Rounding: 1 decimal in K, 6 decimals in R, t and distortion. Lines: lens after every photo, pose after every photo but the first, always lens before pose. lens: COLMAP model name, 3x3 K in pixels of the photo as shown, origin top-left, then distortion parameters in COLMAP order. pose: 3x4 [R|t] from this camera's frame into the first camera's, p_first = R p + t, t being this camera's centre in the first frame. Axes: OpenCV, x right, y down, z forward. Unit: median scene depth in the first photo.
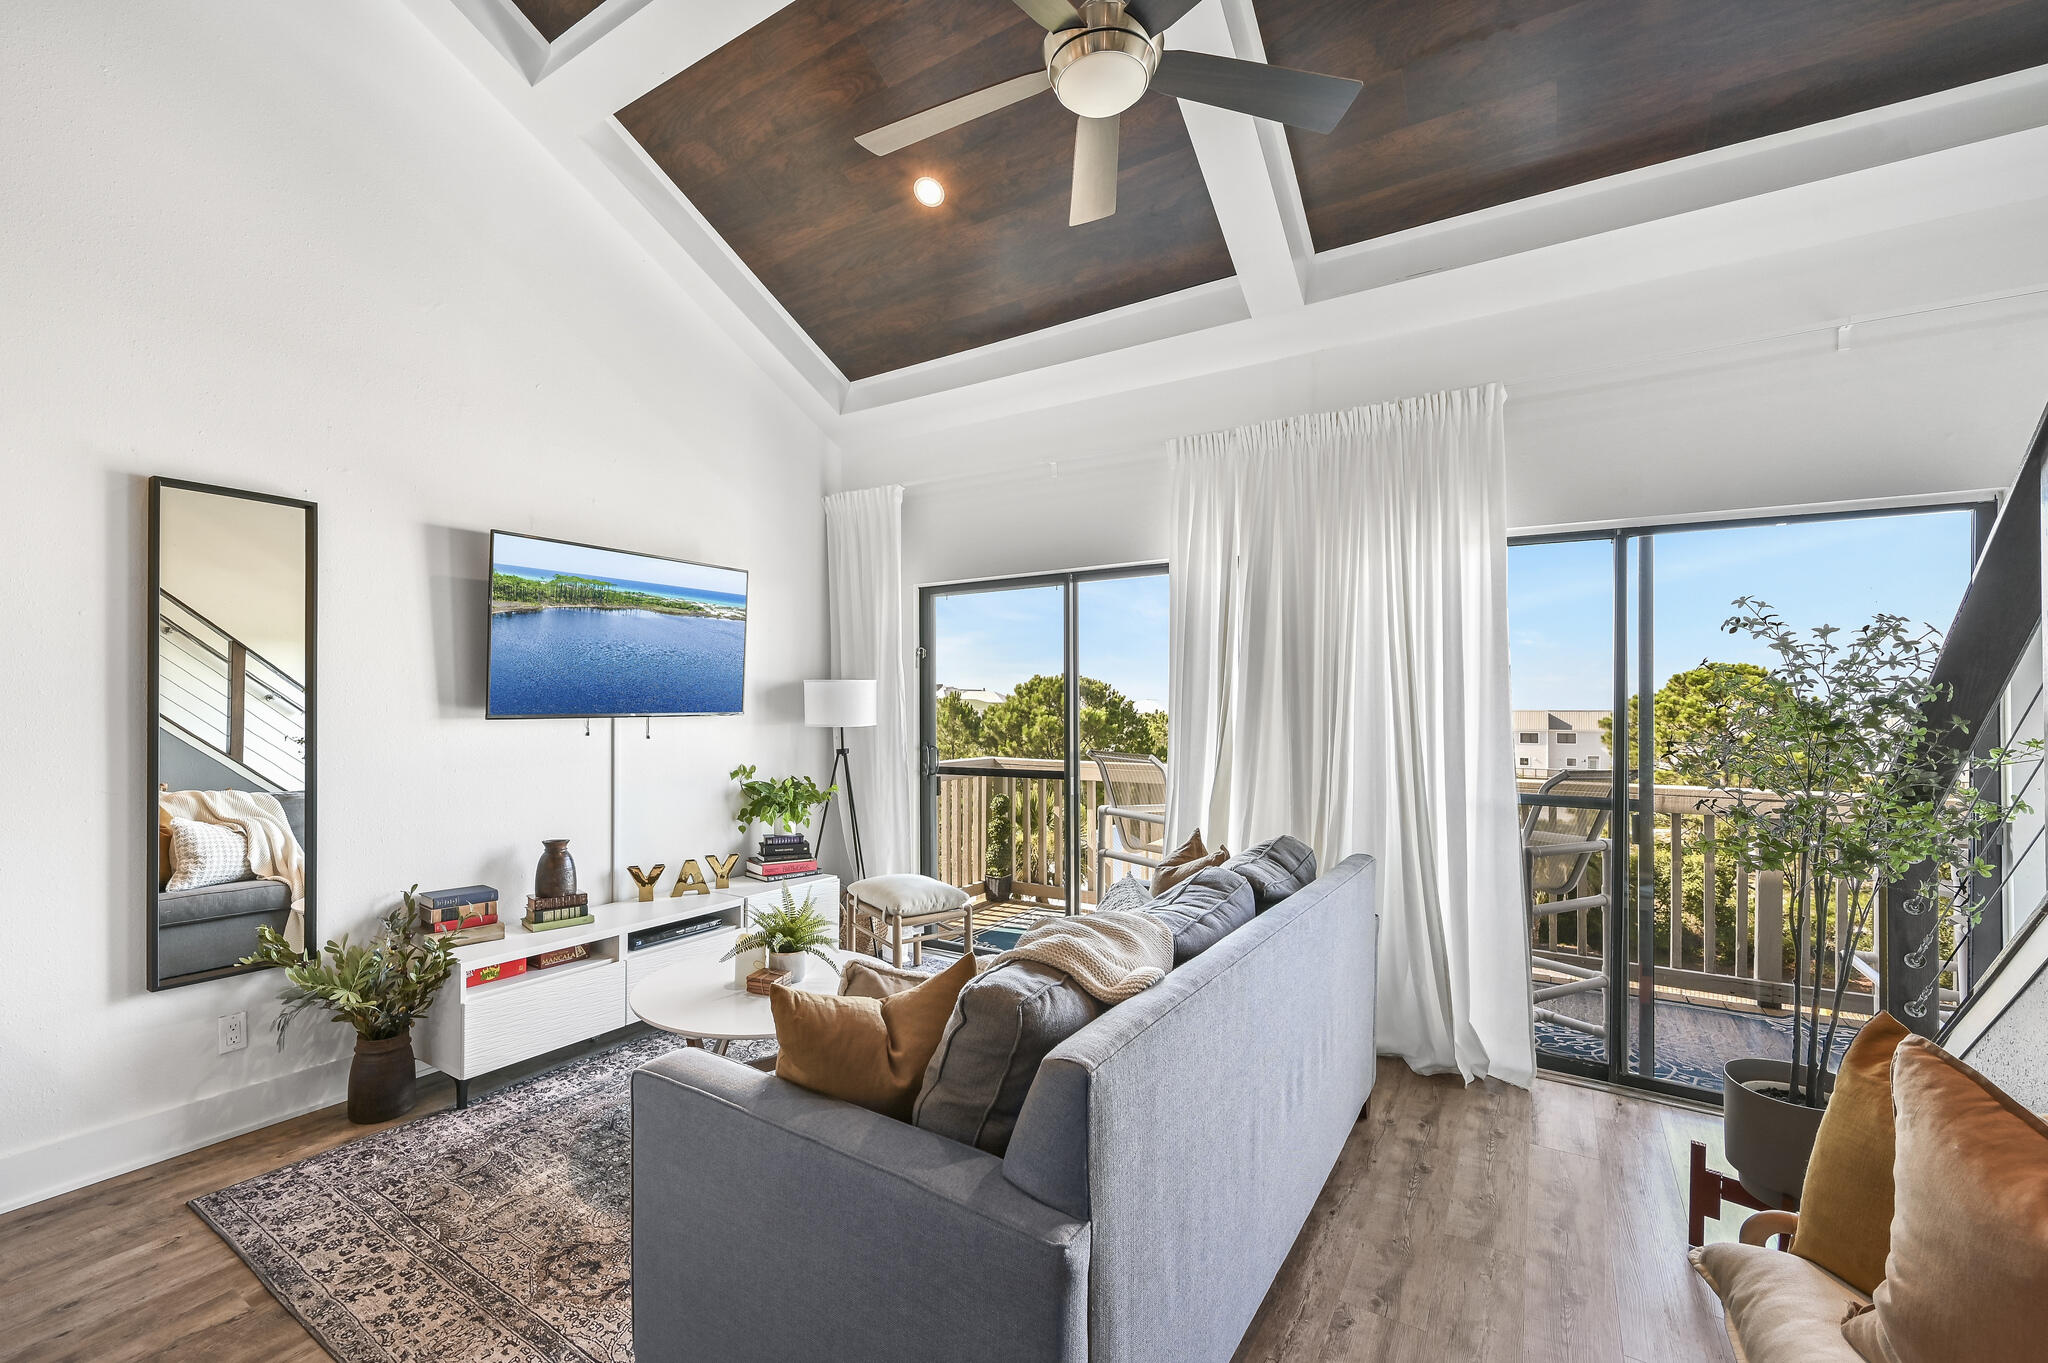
lens RADIAL K [[859.3, 0, 987.3], [0, 859.3, 705.3], [0, 0, 1]] dist [0.000102, -0.000462]
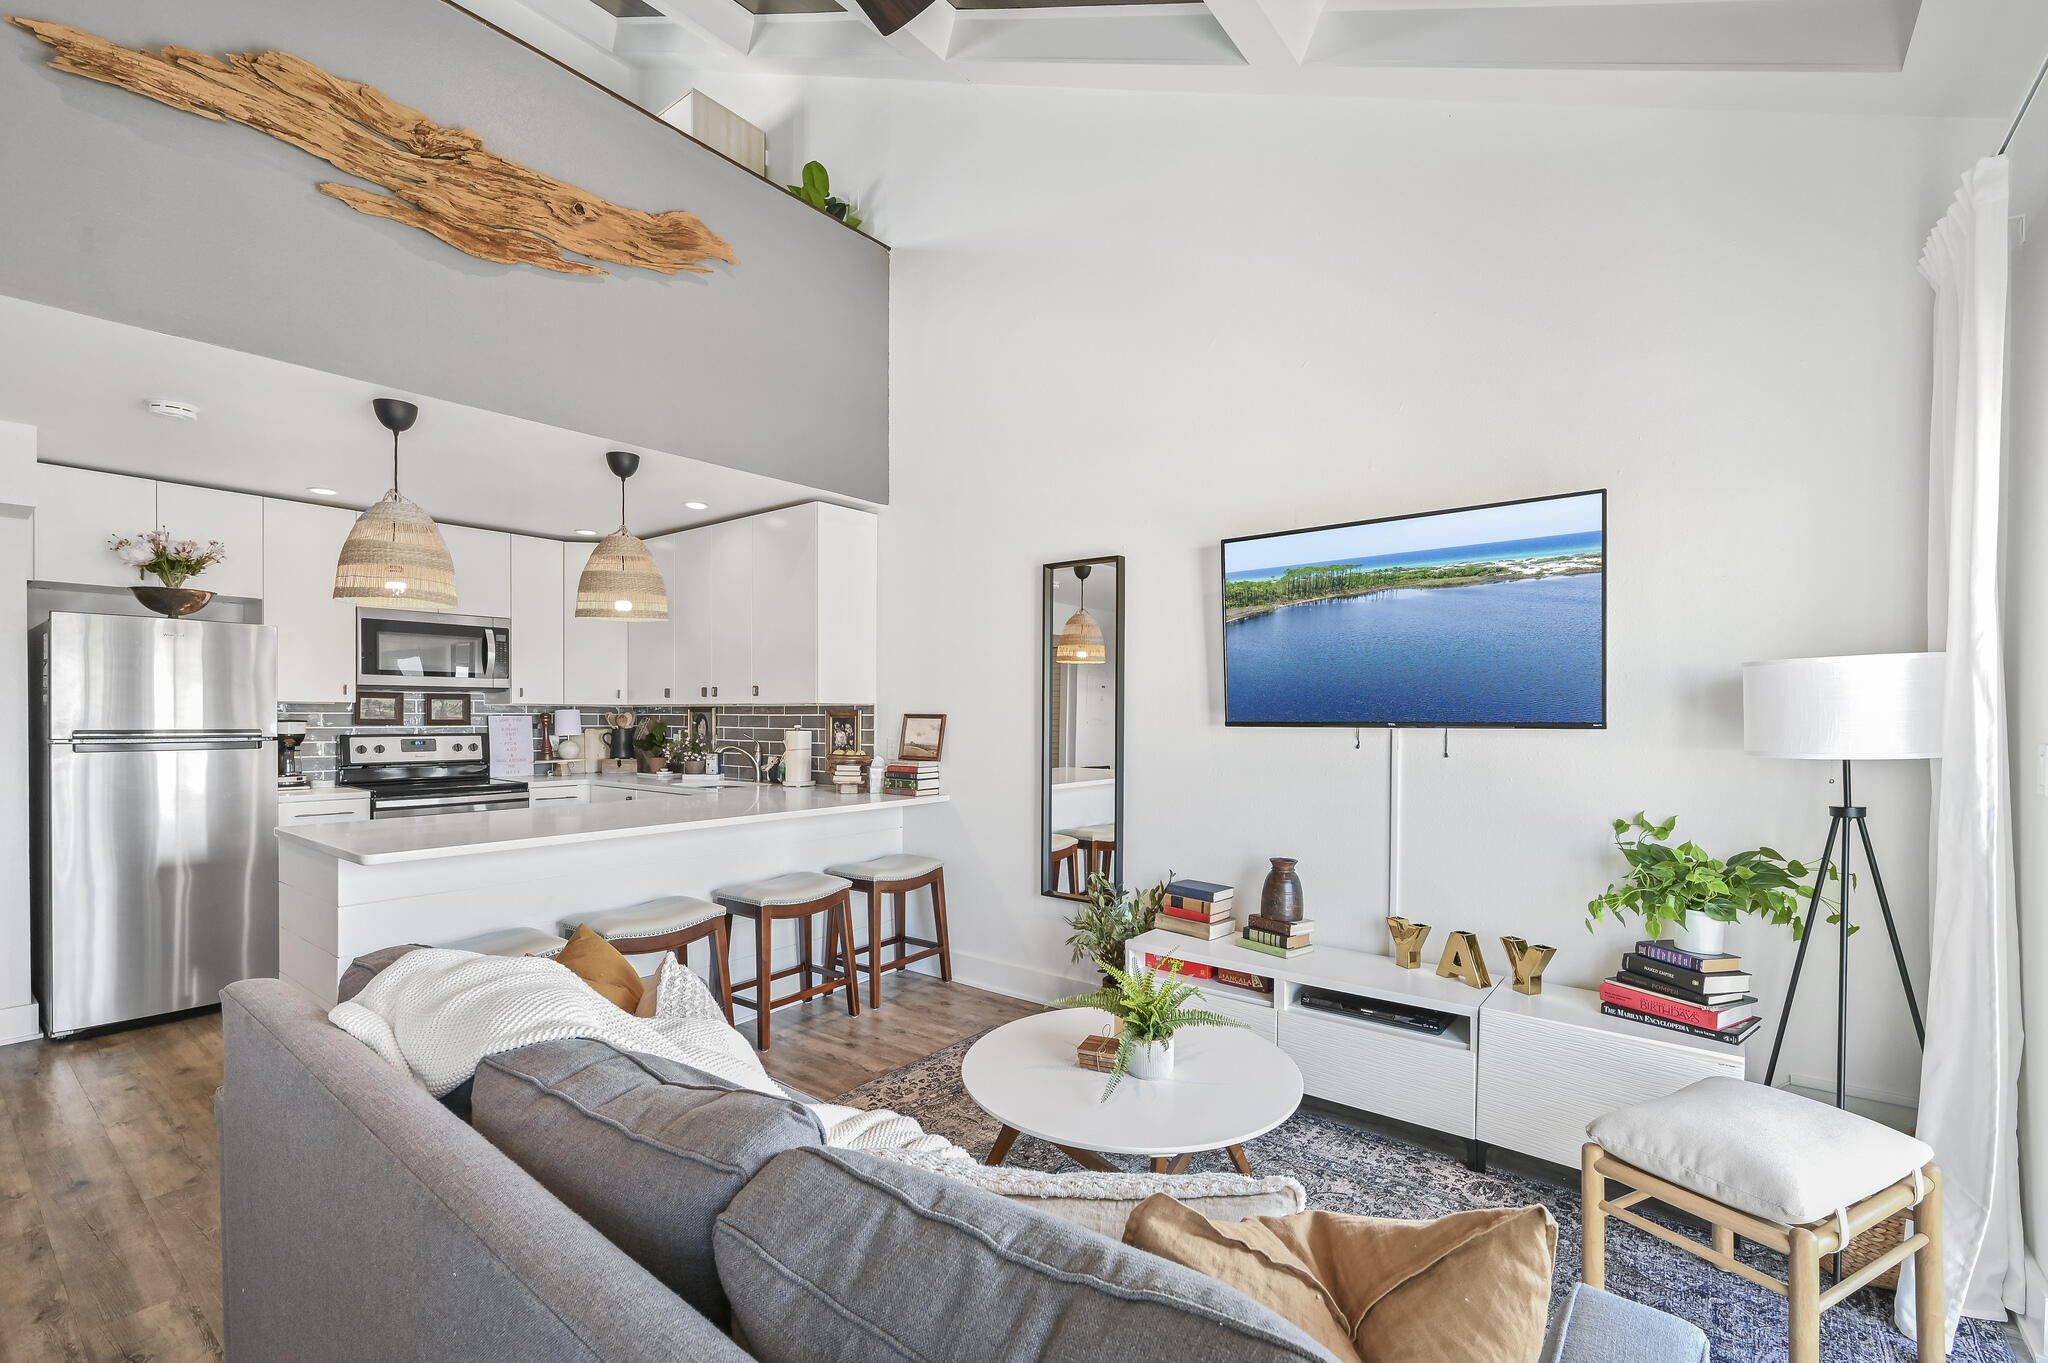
lens RADIAL K [[890.8, 0, 1026.5], [0, 890.8, 723.1], [0, 0, 1]] dist [0.001254, -0.000403]
pose [[-0.084423, 0.013268, -0.996342, 0.480696], [0.000410, 0.999912, 0.013281, -0.001367], [0.996430, 0.000713, -0.084421, 0.821637]]
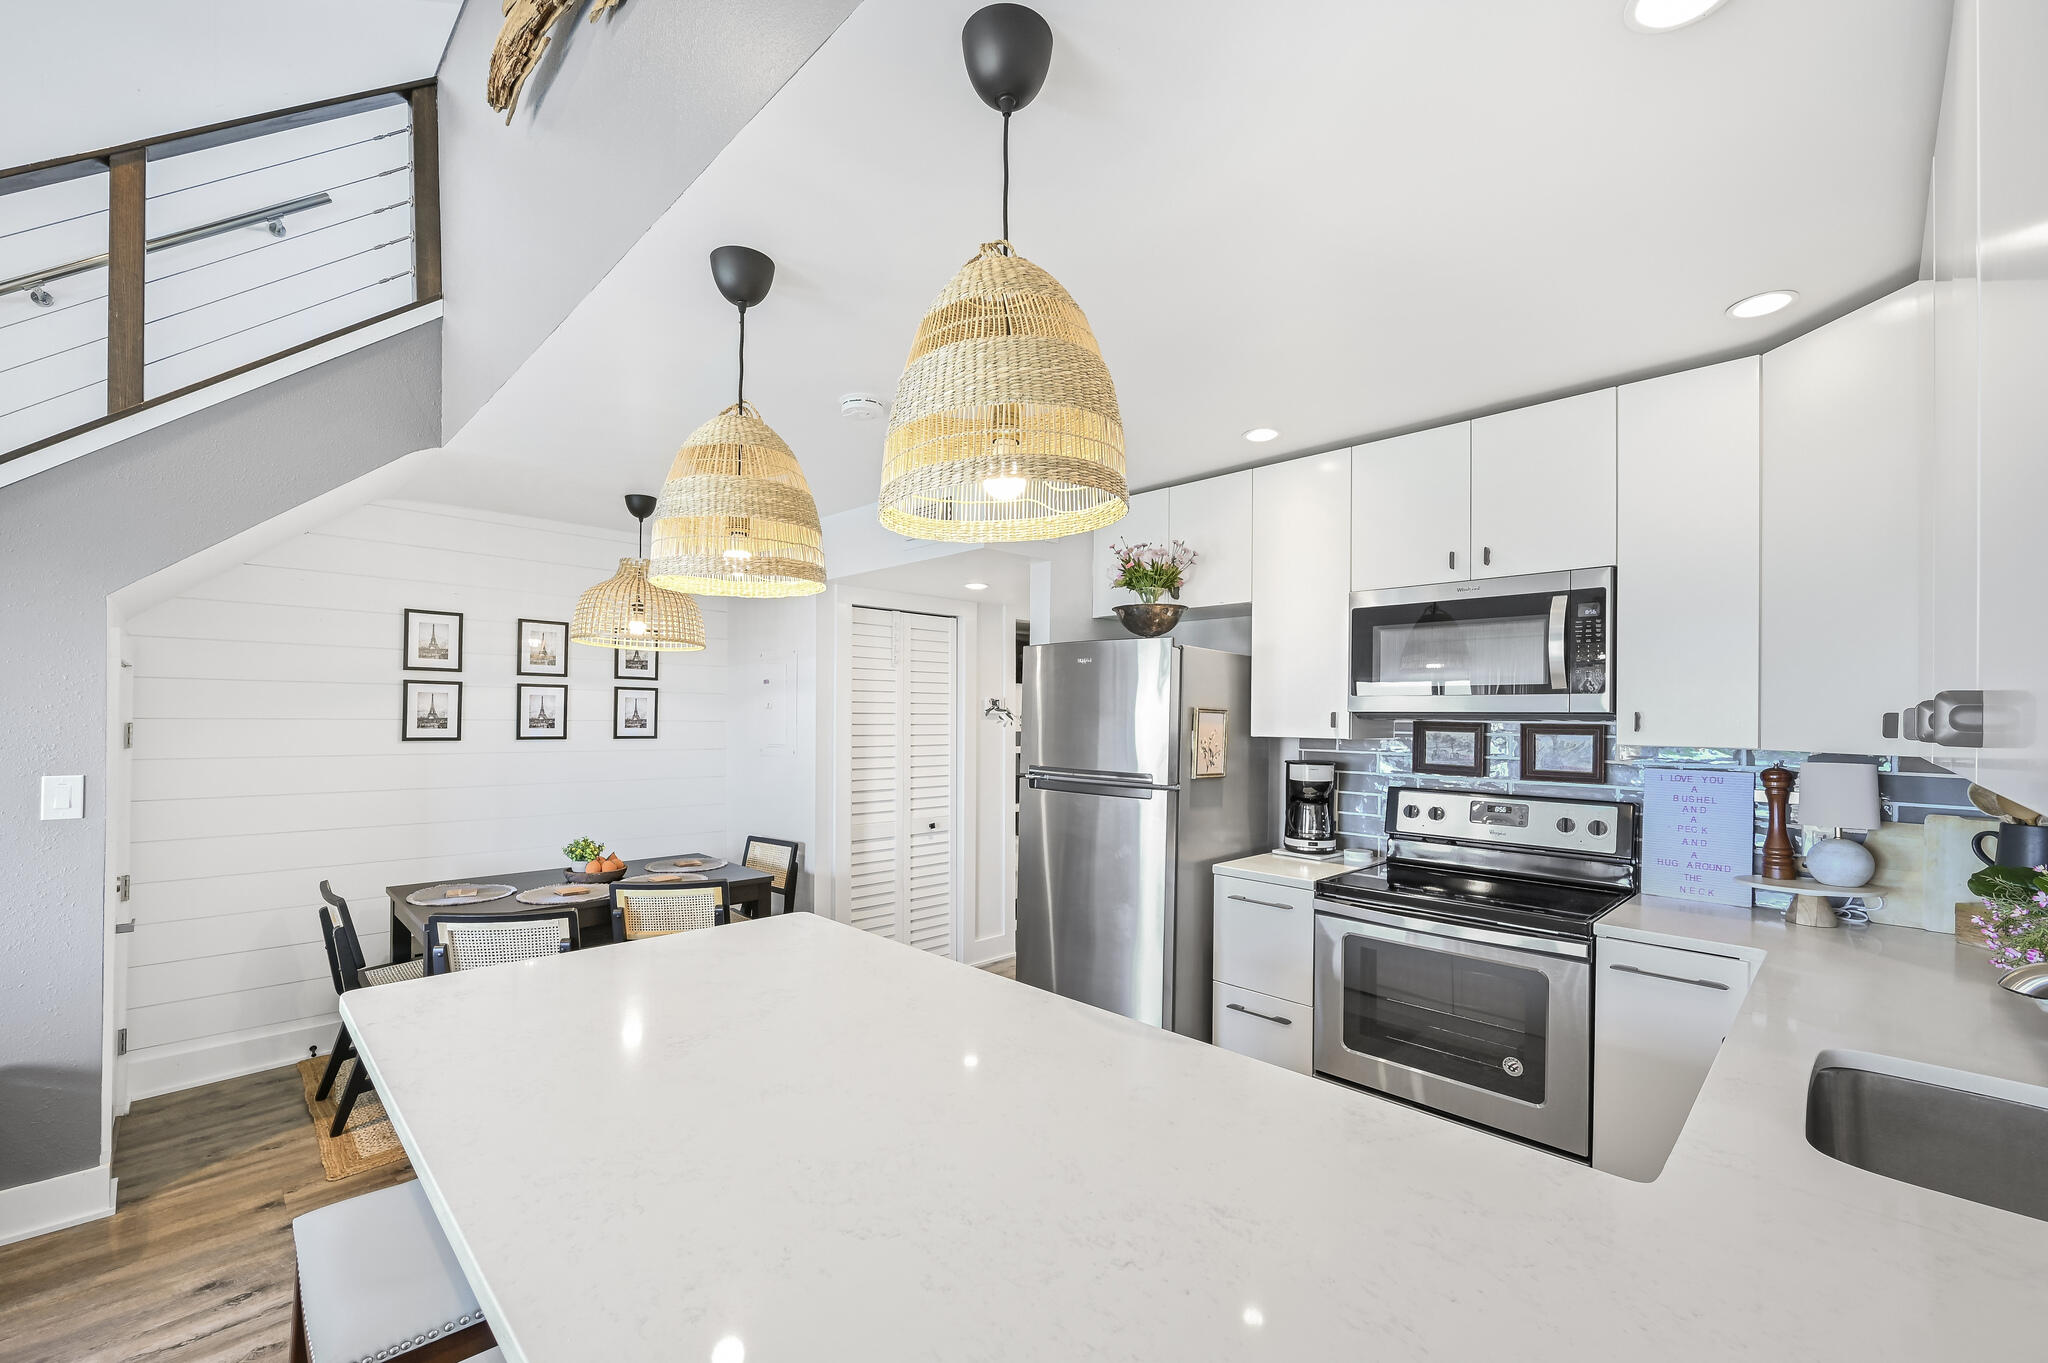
lens RADIAL K [[842.1, 0, 1017.5], [0, 842.1, 711.5], [0, 0, 1]] dist [-0.001449, -0.000377]
pose [[-0.976868, -0.007861, 0.213700, -0.684703], [-0.010487, 0.999883, -0.011158, -0.031213], [-0.213587, -0.013141, -0.976836, 0.569131]]
